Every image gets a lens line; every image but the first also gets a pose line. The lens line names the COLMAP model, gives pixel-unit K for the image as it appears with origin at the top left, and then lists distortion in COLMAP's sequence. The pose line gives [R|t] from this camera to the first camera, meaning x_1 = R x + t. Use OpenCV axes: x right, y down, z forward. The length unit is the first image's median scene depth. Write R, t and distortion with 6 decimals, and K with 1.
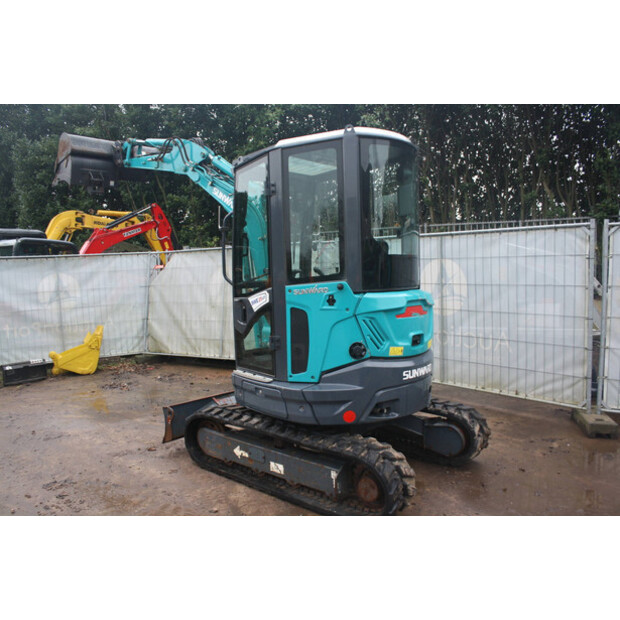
lens RADIAL K [[524.7, 0, 308.4], [0, 524.7, 310.2], [0, 0, 1]] dist [-0.165923, 0.146664]
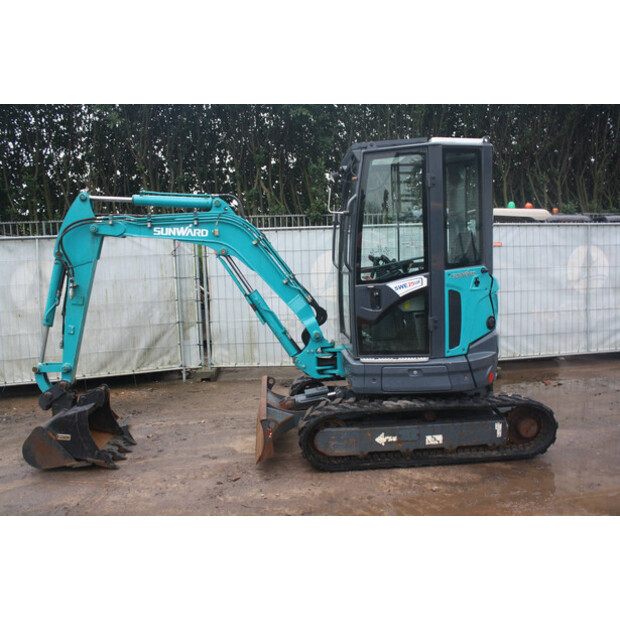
lens RADIAL K [[559.2, 0, 314.4], [0, 559.2, 315.8], [0, 0, 1]] dist [-0.142084, 0.125402]
pose [[0.697911, -0.074296, 0.712320, -0.942951], [0.069461, 0.996938, 0.035927, -0.010493], [-0.712808, 0.024405, 0.700934, 0.330277]]
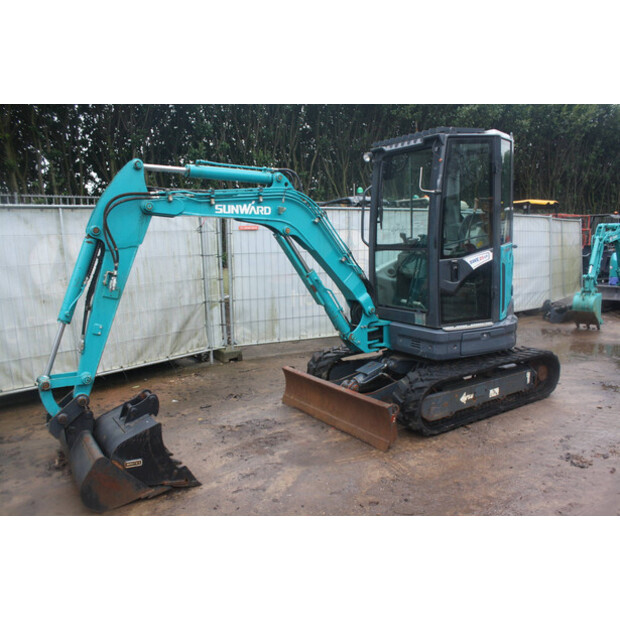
lens RADIAL K [[524.7, 0, 312.4], [0, 524.7, 309.6], [0, 0, 1]] dist [-0.165923, 0.146664]
pose [[0.279522, -0.113454, 0.953413, -1.416456], [0.086705, 0.991920, 0.092616, -0.053418], [-0.956216, 0.056777, 0.287100, 1.132432]]
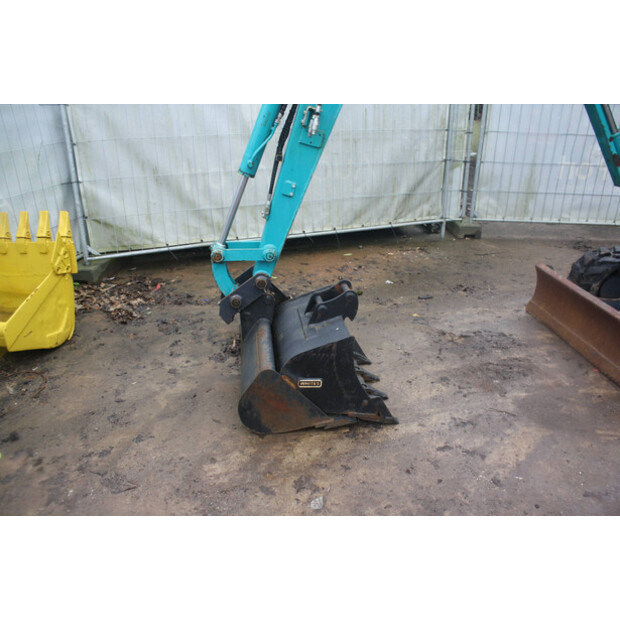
lens RADIAL K [[524.7, 0, 310.7], [0, 524.7, 315.4], [0, 0, 1]] dist [-0.165923, 0.146664]
pose [[0.673148, -0.276796, 0.685752, -1.162131], [0.031356, 0.937158, 0.347494, -0.046511], [-0.738843, -0.212412, 0.639525, 1.269457]]
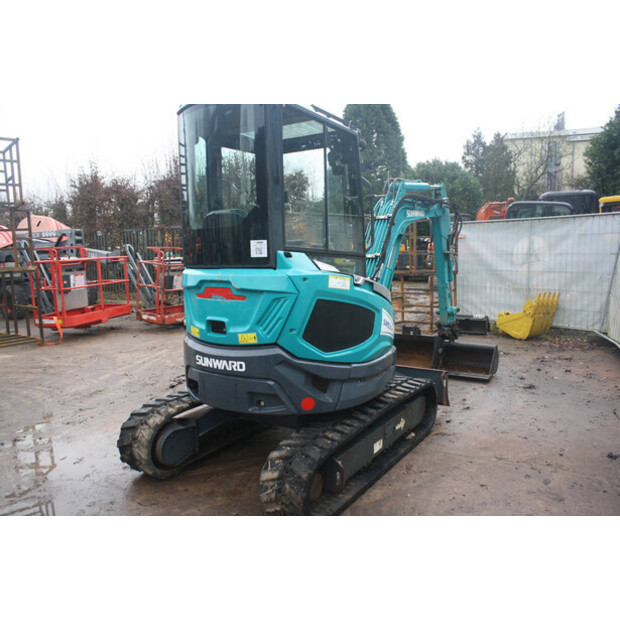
lens RADIAL K [[524.7, 0, 311.0], [0, 524.7, 312.9], [0, 0, 1]] dist [-0.165923, 0.146664]
pose [[0.142158, 0.151089, -0.978245, 0.969921], [-0.059460, 0.987801, 0.143924, -0.089646], [0.988057, 0.037706, 0.149407, 0.923370]]
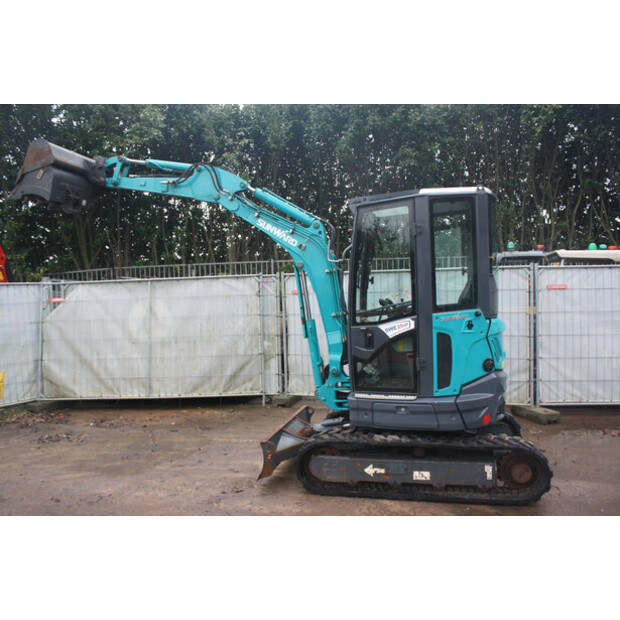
lens RADIAL K [[524.7, 0, 308.7], [0, 524.7, 311.0], [0, 0, 1]] dist [-0.165923, 0.146664]
pose [[0.881869, -0.008988, 0.471408, -0.726213], [0.039741, 0.997677, -0.055322, 0.000078], [-0.469816, 0.067521, 0.880178, 0.099204]]
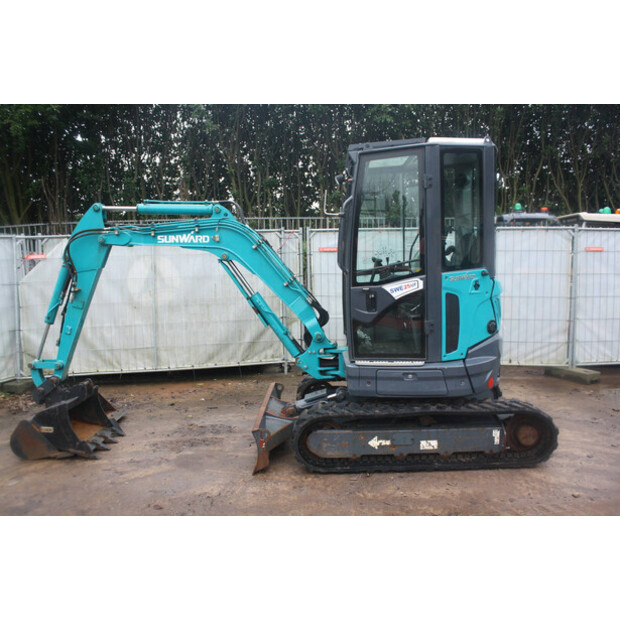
lens RADIAL K [[524.7, 0, 315.8], [0, 524.7, 312.3], [0, 0, 1]] dist [-0.165923, 0.146664]
pose [[0.758519, -0.057820, 0.649081, -0.826689], [0.053651, 0.998215, 0.026225, -0.006737], [-0.649439, 0.014932, 0.760267, 0.308980]]
